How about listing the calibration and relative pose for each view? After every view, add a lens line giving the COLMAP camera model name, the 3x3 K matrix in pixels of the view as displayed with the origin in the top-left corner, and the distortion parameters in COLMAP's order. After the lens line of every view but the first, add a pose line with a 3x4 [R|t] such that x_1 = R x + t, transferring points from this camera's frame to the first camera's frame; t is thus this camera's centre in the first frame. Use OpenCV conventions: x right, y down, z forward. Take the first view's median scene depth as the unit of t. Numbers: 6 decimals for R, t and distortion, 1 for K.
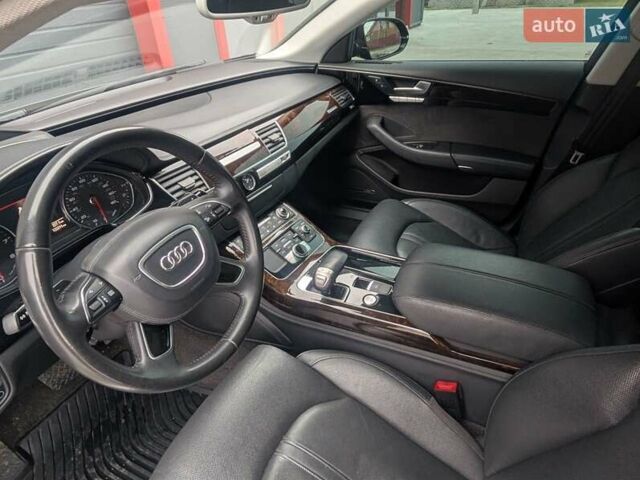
lens RADIAL K [[426.1, 0, 322.3], [0, 426.1, 239.4], [0, 0, 1]] dist [0.000778, 0.000507]
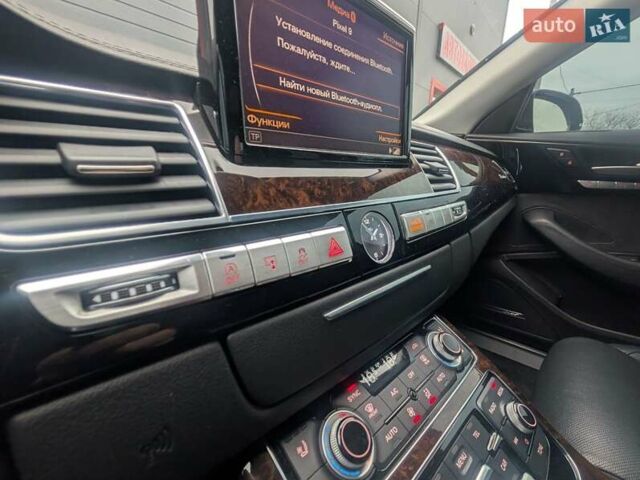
lens RADIAL K [[283.1, 0, 325.8], [0, 283.1, 239.9], [0, 0, 1]] dist [-0.001420, 0.000006]
pose [[0.962761, 0.142451, -0.229780, -0.159689], [-0.202821, 0.942542, -0.265477, -0.069053], [0.178760, 0.302195, 0.936335, 0.788256]]
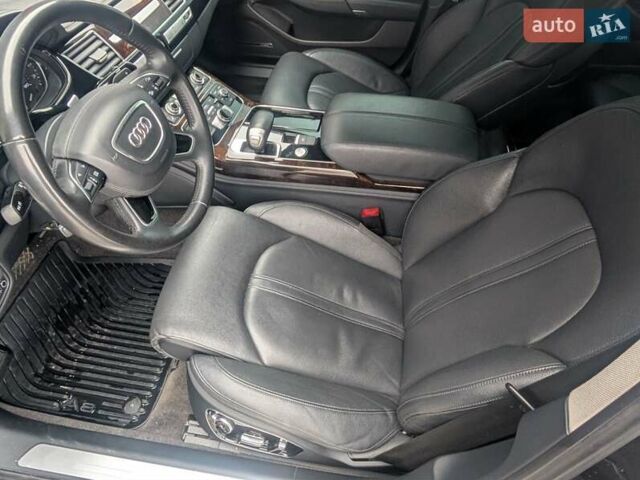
lens RADIAL K [[426.1, 0, 322.3], [0, 426.1, 239.4], [0, 0, 1]] dist [0.000778, 0.000507]
pose [[0.956954, -0.190599, 0.218884, -0.110982], [0.111105, 0.937276, 0.330407, -0.006471], [-0.268130, -0.291865, 0.918107, -0.106701]]
